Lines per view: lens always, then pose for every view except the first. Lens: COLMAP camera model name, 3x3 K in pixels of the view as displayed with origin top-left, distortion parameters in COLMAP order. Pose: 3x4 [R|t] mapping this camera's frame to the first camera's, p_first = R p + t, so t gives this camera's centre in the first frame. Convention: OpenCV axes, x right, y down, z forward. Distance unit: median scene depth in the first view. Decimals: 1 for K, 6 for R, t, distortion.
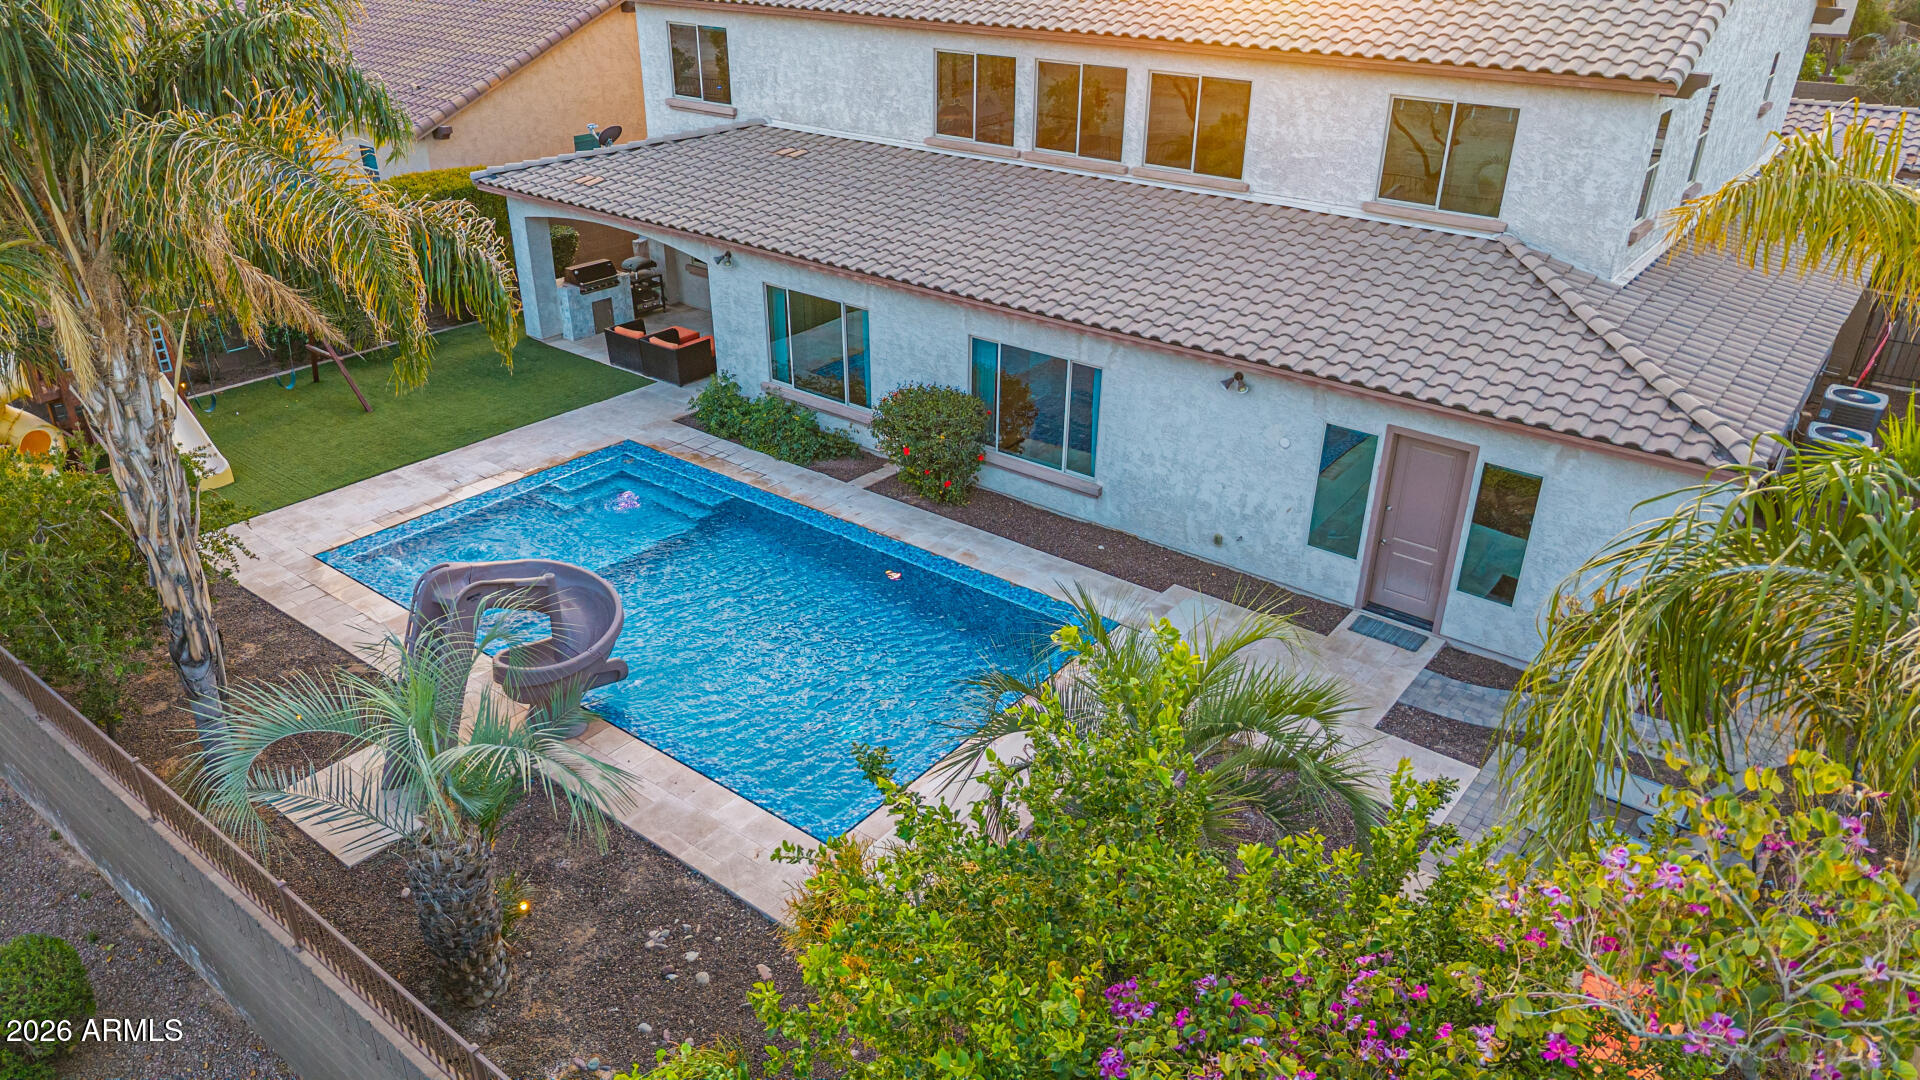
lens RADIAL K [[1249.1, 0, 960.0], [0, 1249.1, 540.0], [0, 0, 1]] dist [0.029191, -0.033333]
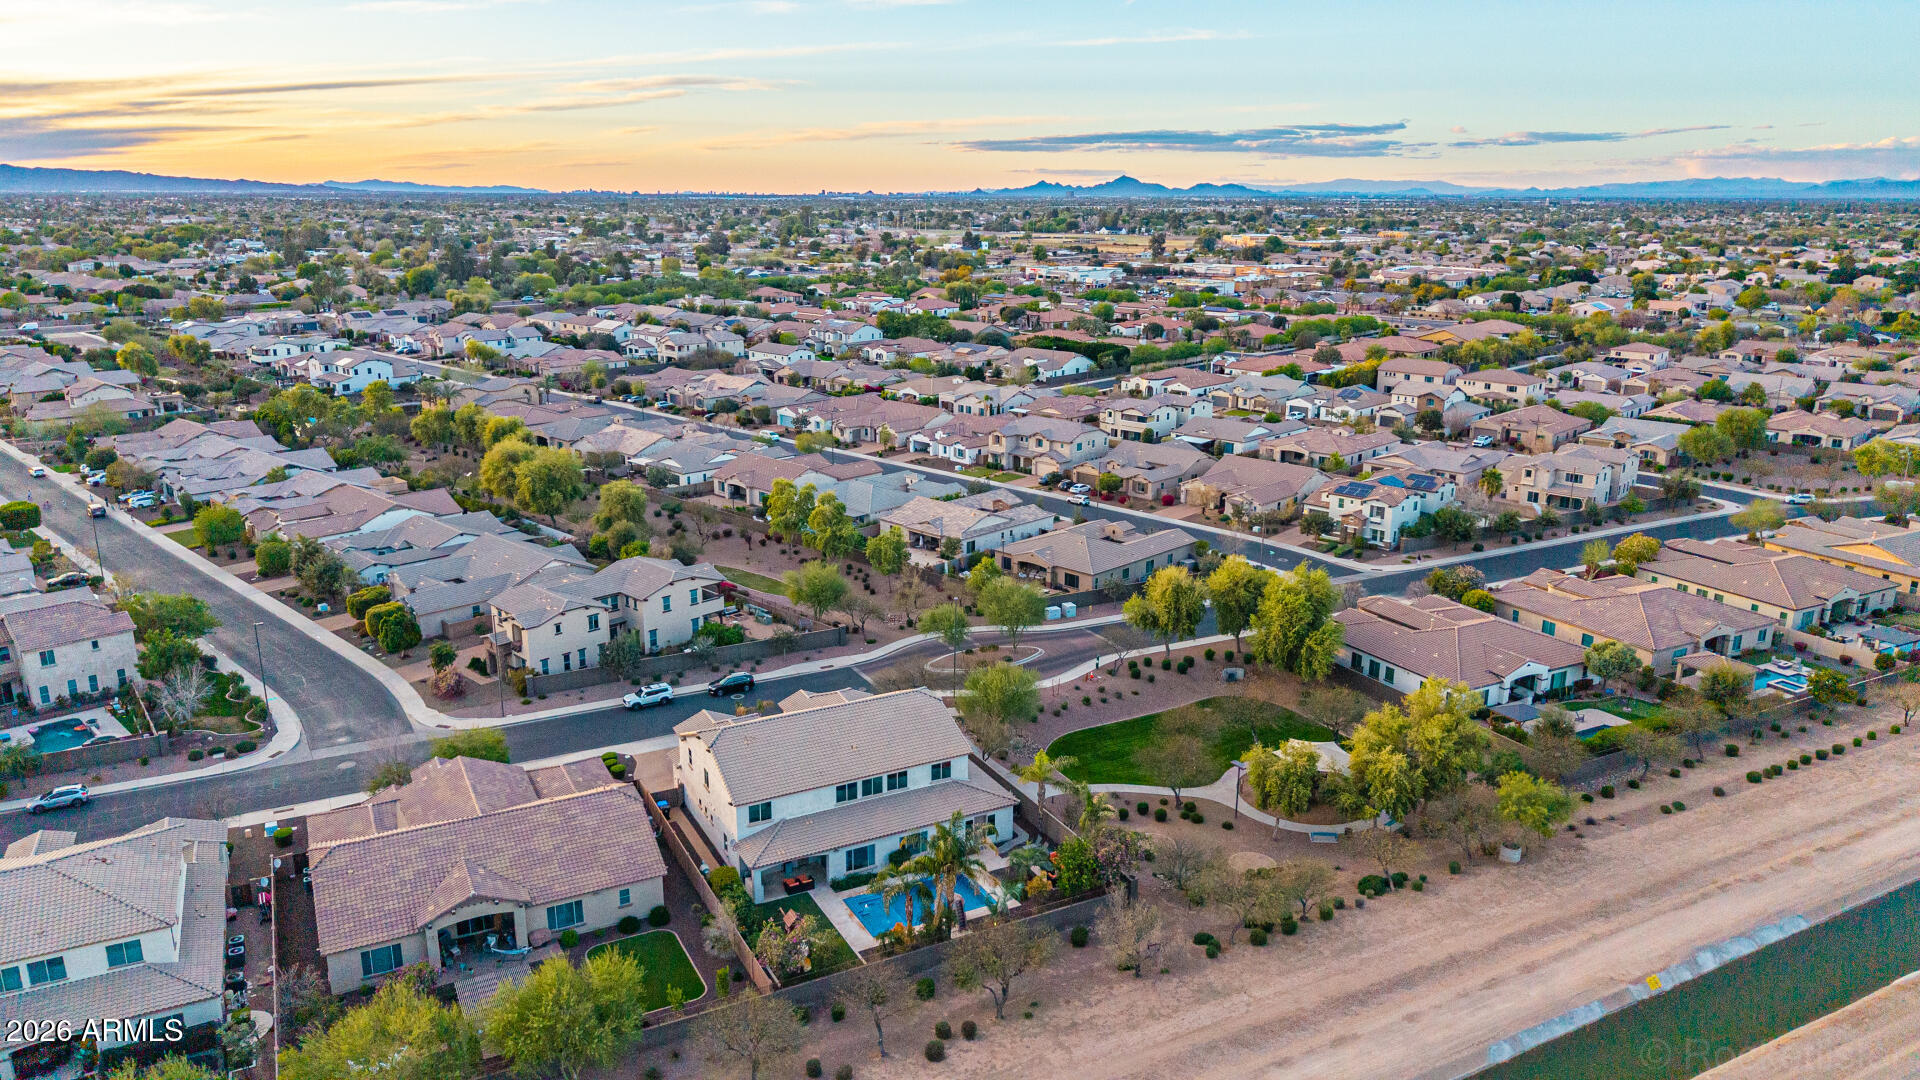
lens RADIAL K [[1290.7, 0, 943.4], [0, 1290.7, 534.4], [0, 0, 1]] dist [0.039417, -0.042895]
pose [[0.427487, -0.243635, 0.870573, -3.817879], [0.419042, 0.906698, 0.047978, -1.333502], [-0.801036, 0.344296, 0.489695, -1.929708]]
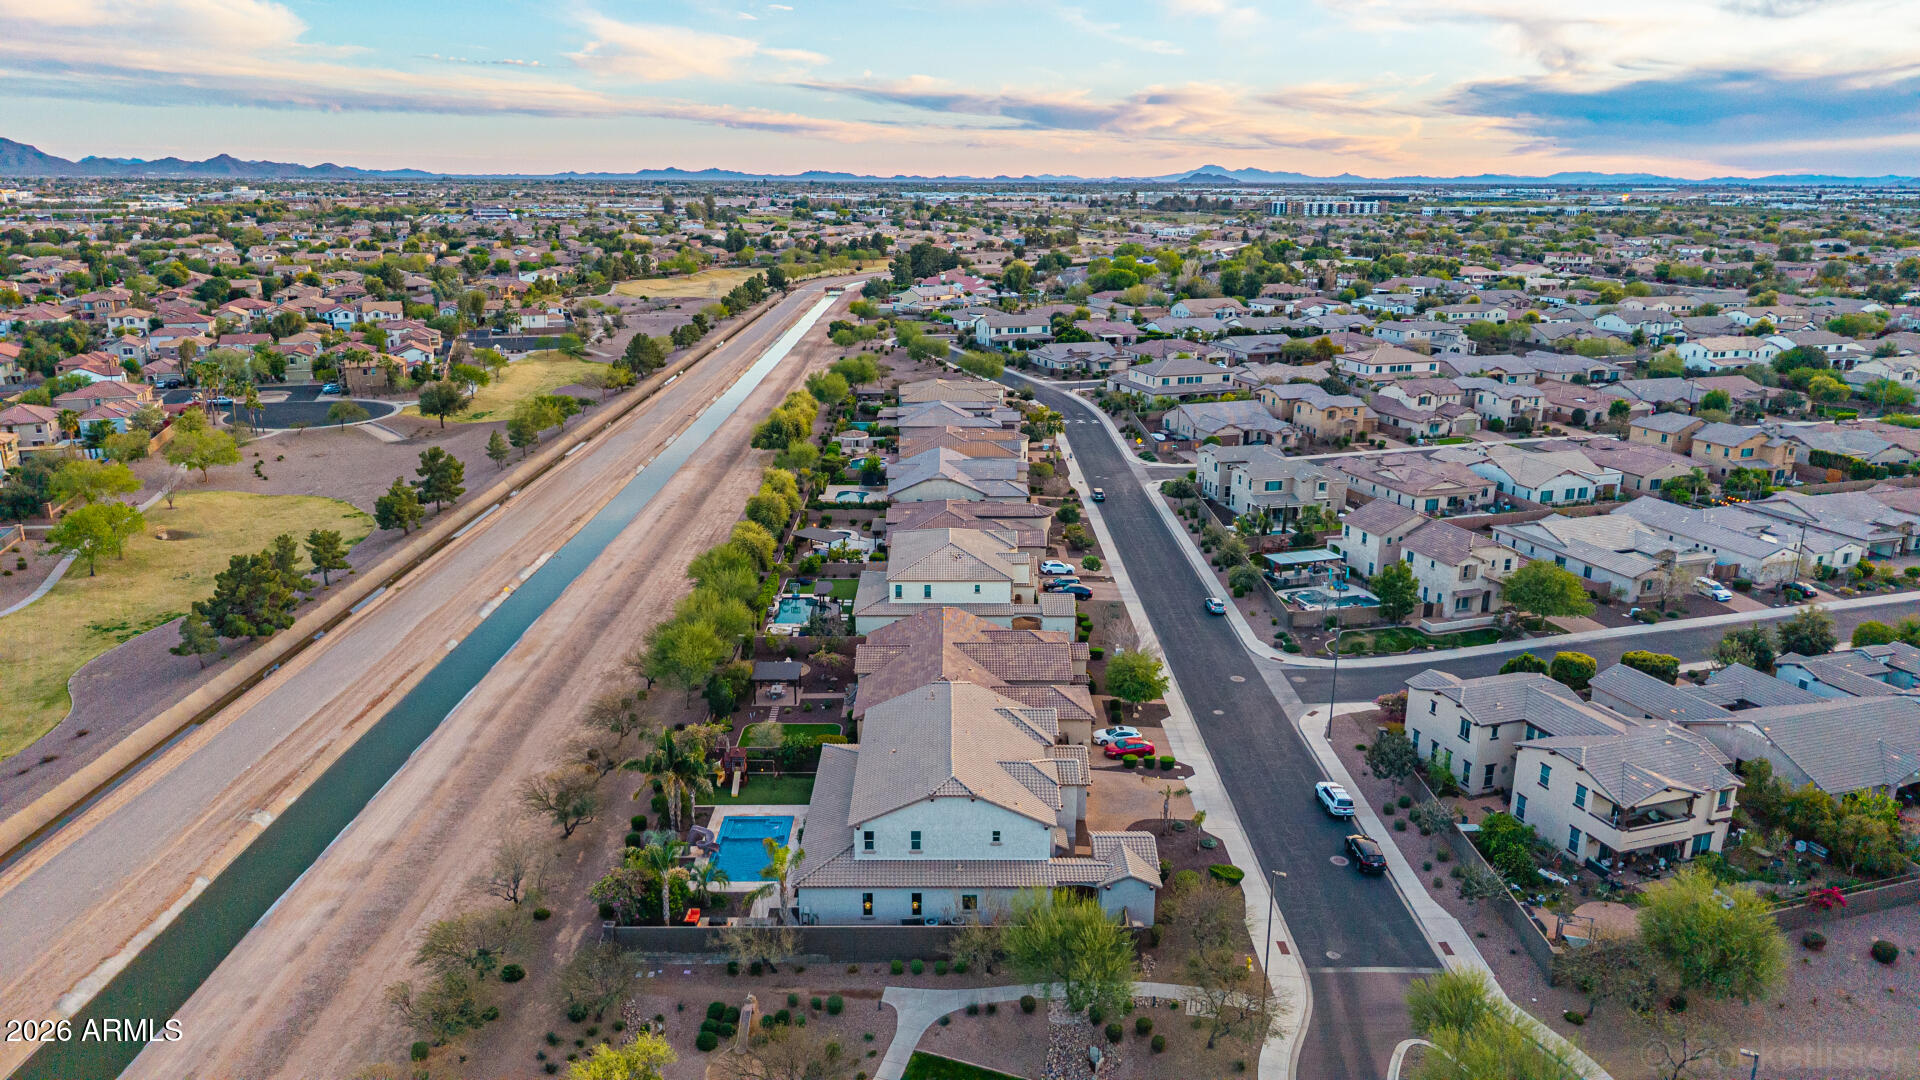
lens RADIAL K [[1303.5, 0, 980.8], [0, 1303.5, 528.9], [0, 0, 1]] dist [0.063464, -0.038019]
pose [[0.618131, 0.193224, -0.761957, 3.893341], [-0.357044, 0.932574, -0.053159, -1.133014], [0.700309, 0.304911, 0.645443, -2.114930]]
